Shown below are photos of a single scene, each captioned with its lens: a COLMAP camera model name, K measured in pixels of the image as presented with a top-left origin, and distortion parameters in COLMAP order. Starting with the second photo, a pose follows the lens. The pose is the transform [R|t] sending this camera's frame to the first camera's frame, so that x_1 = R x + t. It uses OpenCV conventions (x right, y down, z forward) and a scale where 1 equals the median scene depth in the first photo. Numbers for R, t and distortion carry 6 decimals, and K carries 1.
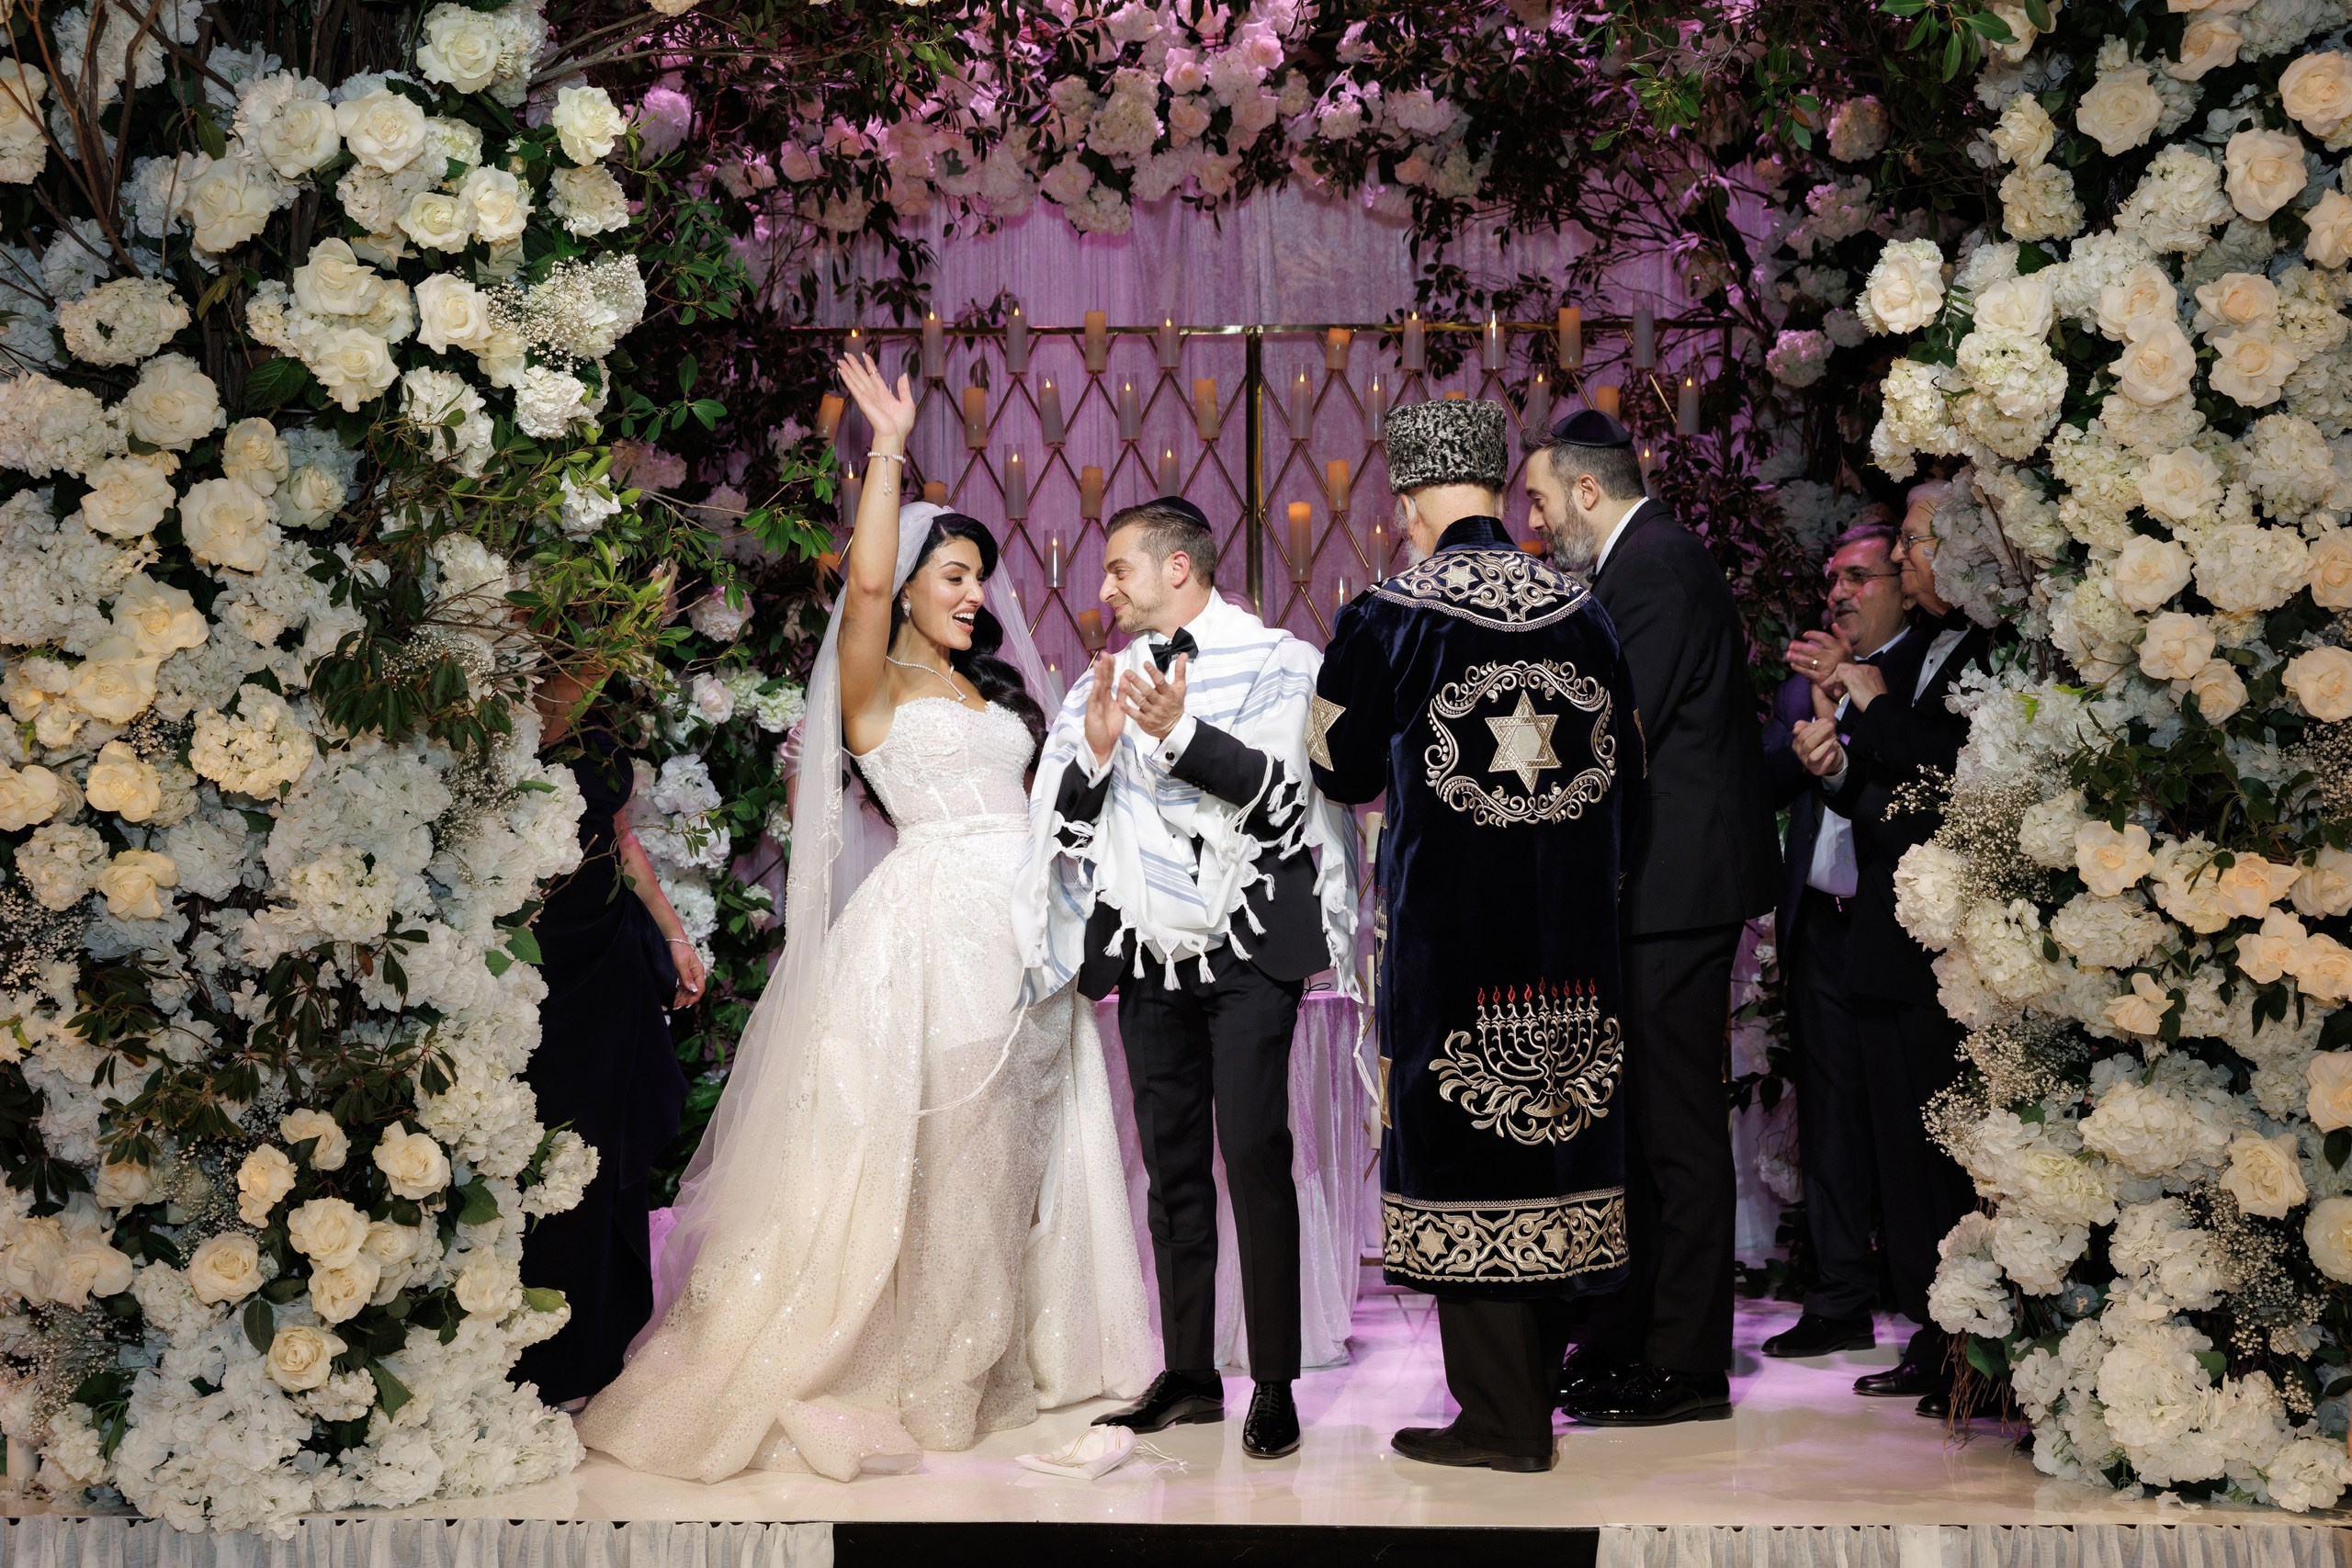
lens RADIAL K [[3140.9, 0, 1169.6], [0, 3140.9, 799.4], [0, 0, 1]] dist [0.001654, 0.000000]
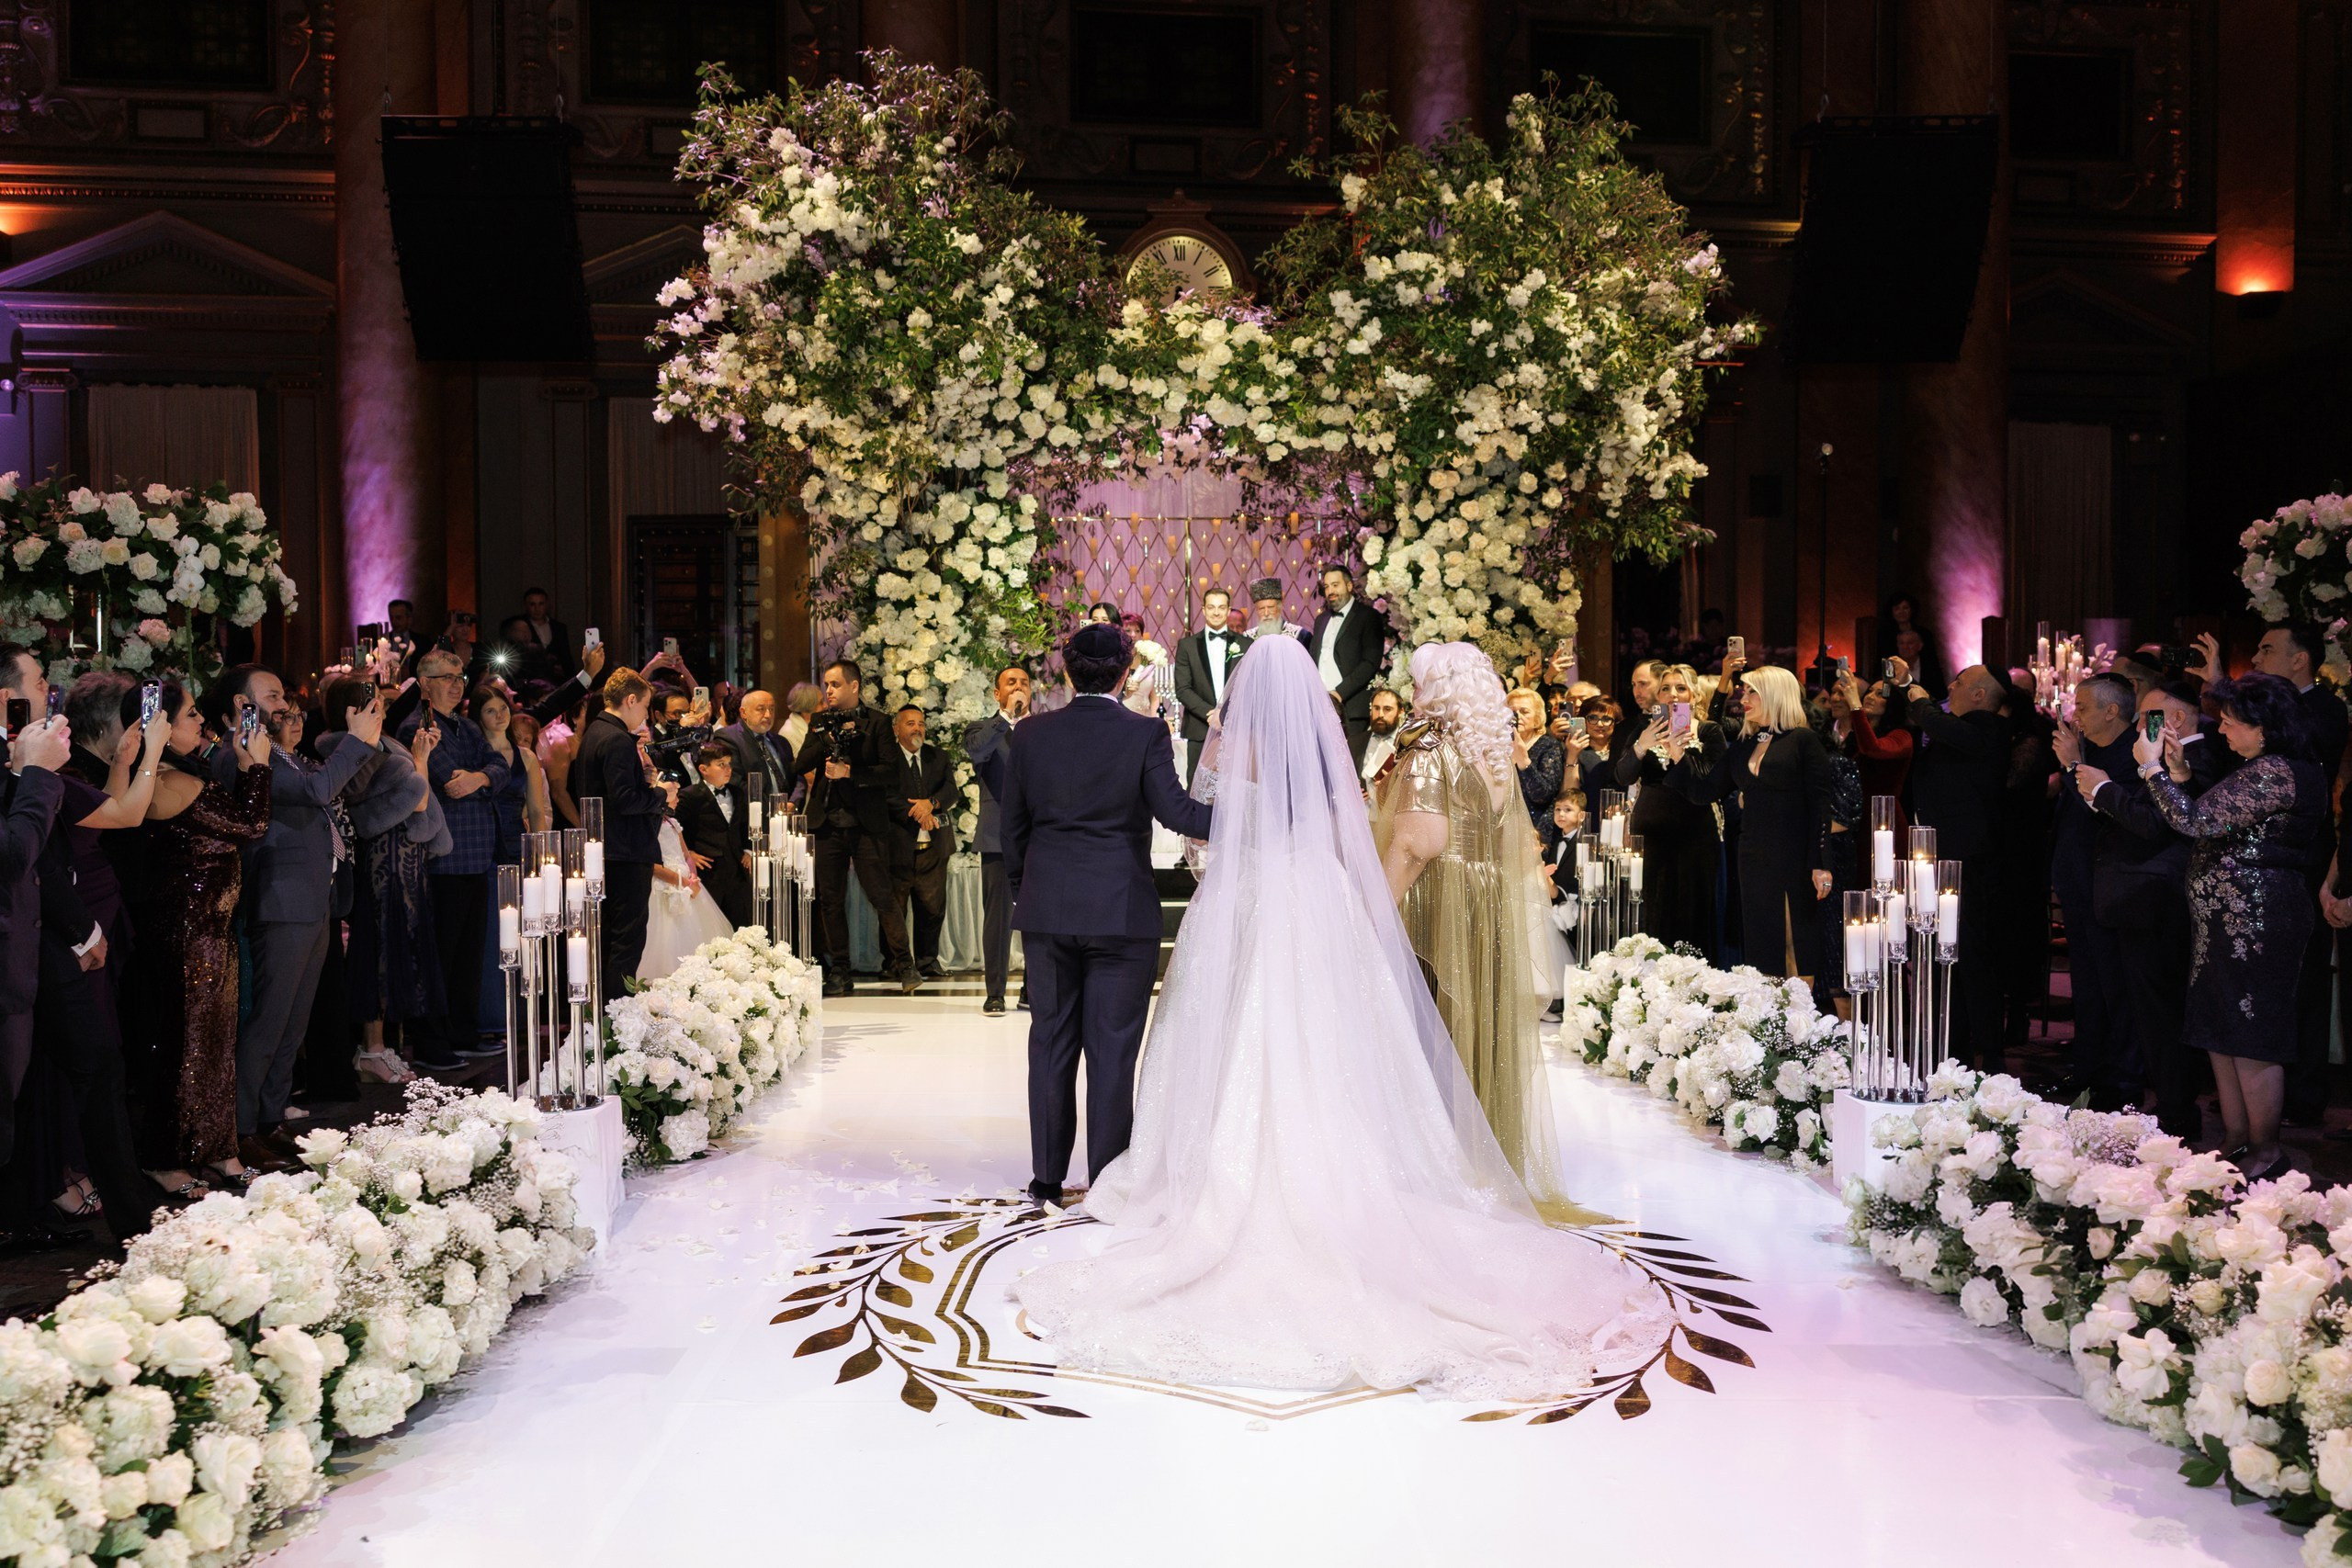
lens RADIAL K [[2088.0, 0, 1165.5], [0, 2088.0, 782.4], [0, 0, 1]] dist [0.029609, -0.042412]
pose [[0.998788, -0.000670, 0.049218, -0.139889], [-0.002536, 0.997878, 0.065057, -0.044050], [-0.049157, -0.065103, 0.996667, -1.494157]]
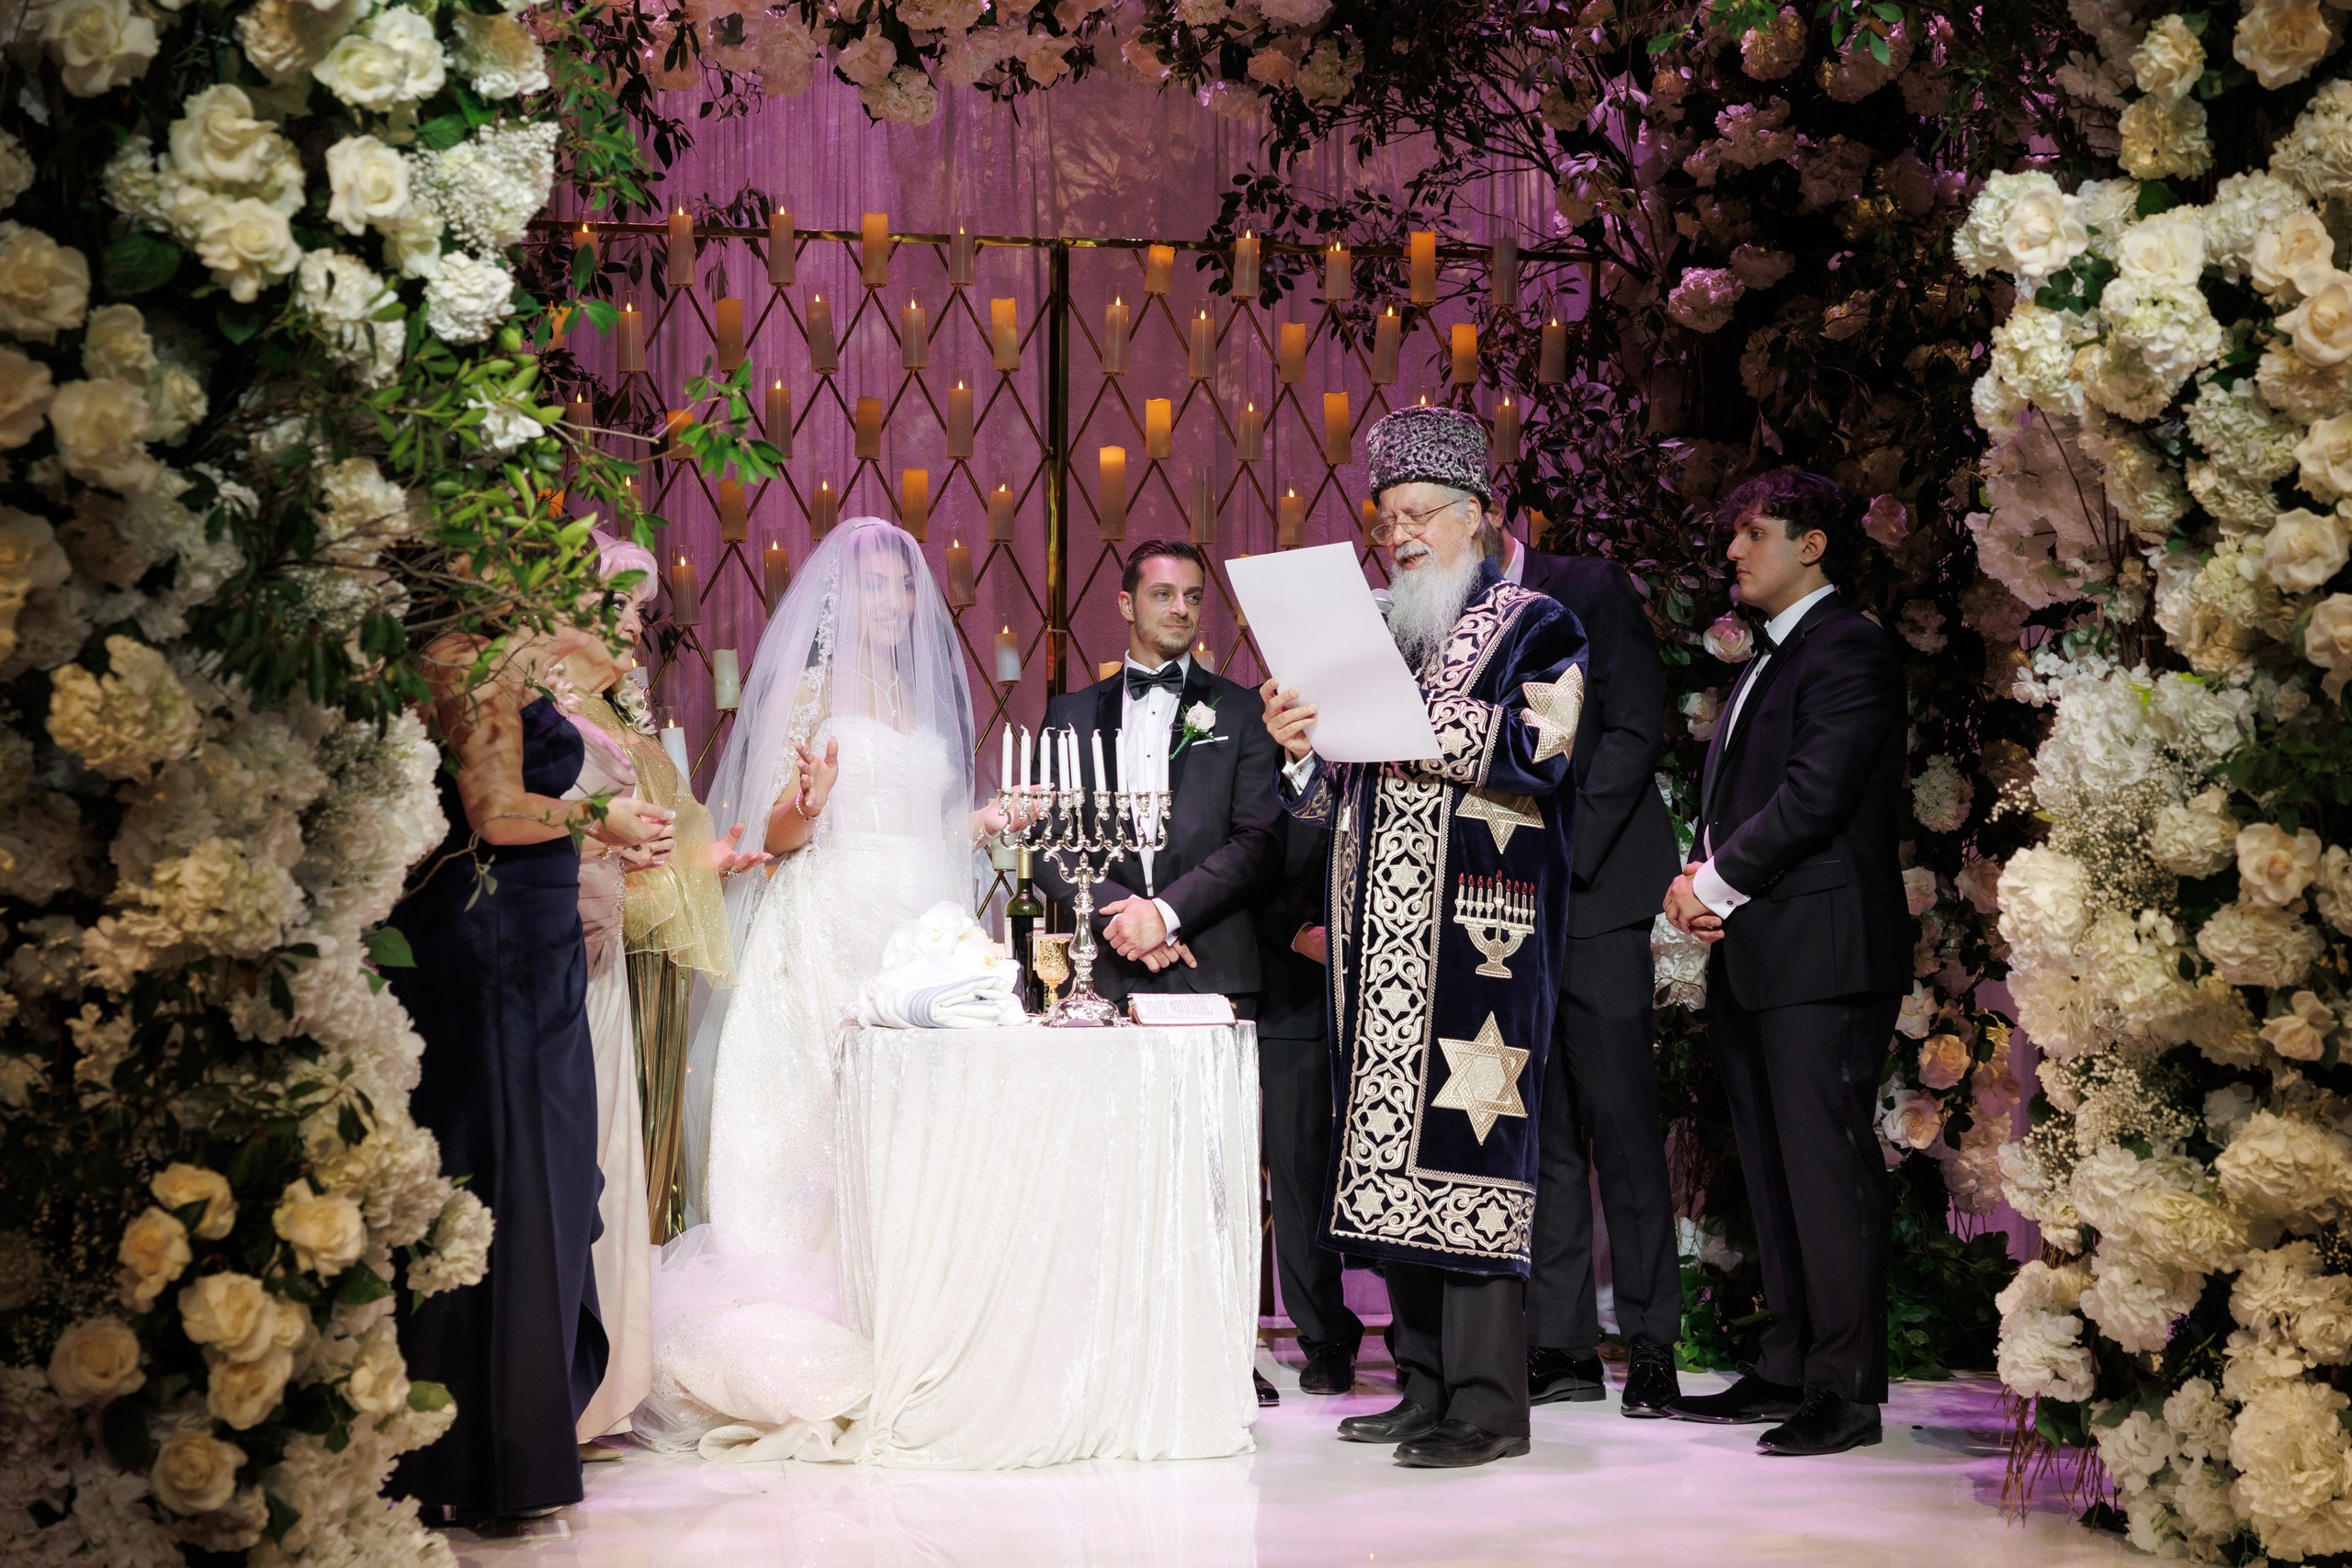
lens RADIAL K [[3648.9, 0, 1226.3], [0, 3648.9, 771.0], [0, 0, 1]] dist [-0.001692, 0.000000]
pose [[0.980511, 0.010813, 0.196168, -0.183983], [-0.009471, 0.999925, -0.007782, 0.002311], [-0.196238, 0.005772, 0.980539, 0.027817]]
